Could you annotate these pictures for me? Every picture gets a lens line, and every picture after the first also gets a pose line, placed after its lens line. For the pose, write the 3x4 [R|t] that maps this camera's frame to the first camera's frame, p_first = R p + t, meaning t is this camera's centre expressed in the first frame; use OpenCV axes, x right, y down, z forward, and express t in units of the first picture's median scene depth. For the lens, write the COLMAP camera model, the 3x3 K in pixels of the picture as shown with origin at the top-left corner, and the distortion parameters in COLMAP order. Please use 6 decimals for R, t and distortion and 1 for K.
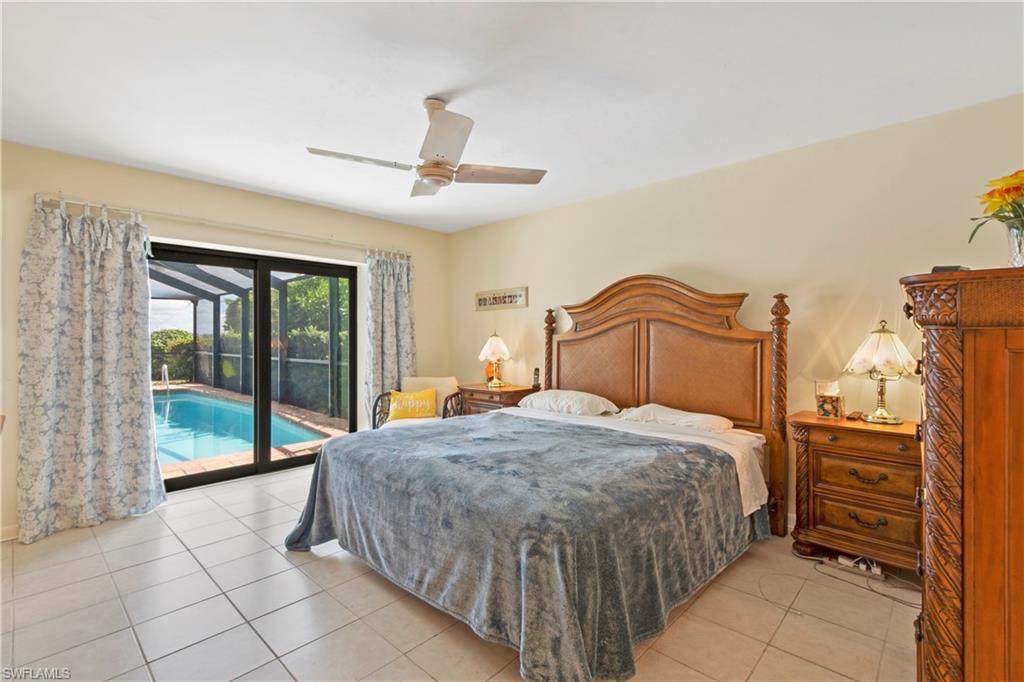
lens RADIAL K [[468.2, 0, 509.3], [0, 468.2, 339.1], [0, 0, 1]] dist [0.015990, -0.000857]
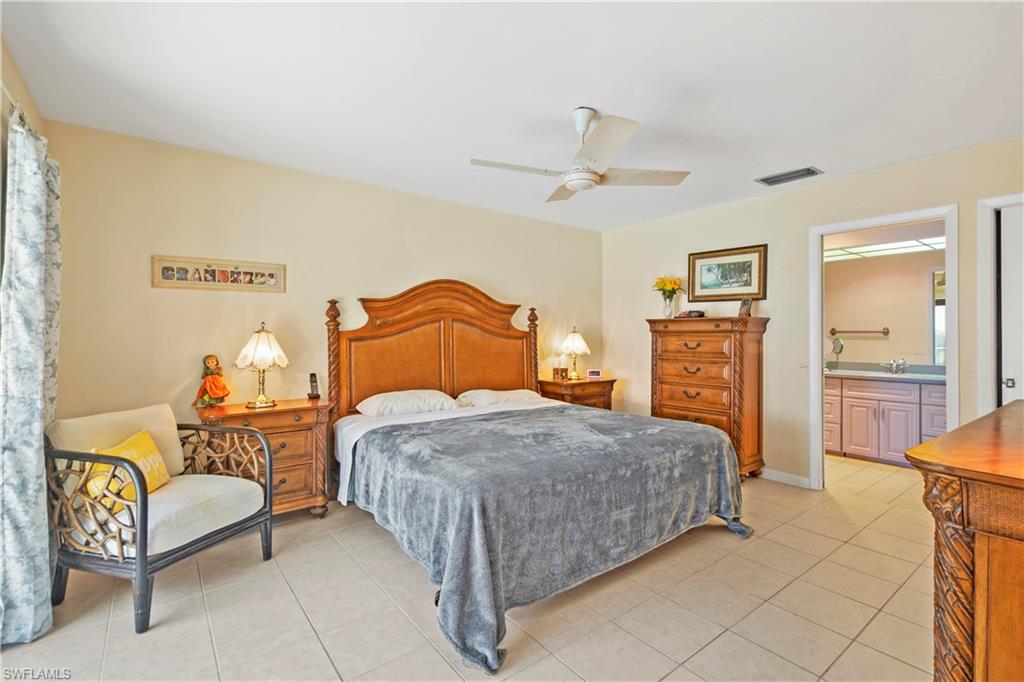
lens RADIAL K [[468.2, 0, 529.9], [0, 468.2, 338.8], [0, 0, 1]] dist [0.015990, -0.000857]
pose [[0.136269, 0.000584, 0.990672, -0.860469], [0.005857, 0.999982, -0.001395, 0.009537], [-0.990655, 0.005993, 0.136263, 0.696555]]
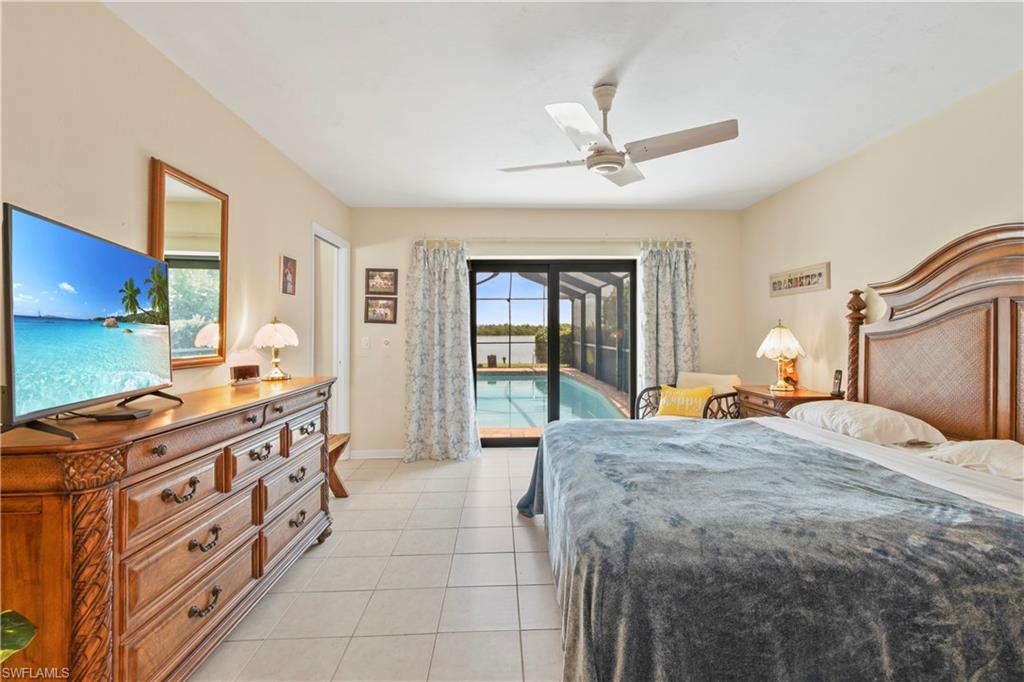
lens RADIAL K [[468.2, 0, 514.4], [0, 468.2, 327.2], [0, 0, 1]] dist [0.015990, -0.000857]
pose [[0.712137, -0.007697, -0.701998, 0.283485], [0.002154, 0.999959, -0.008779, -0.000985], [0.702037, 0.004740, 0.712125, 0.132043]]
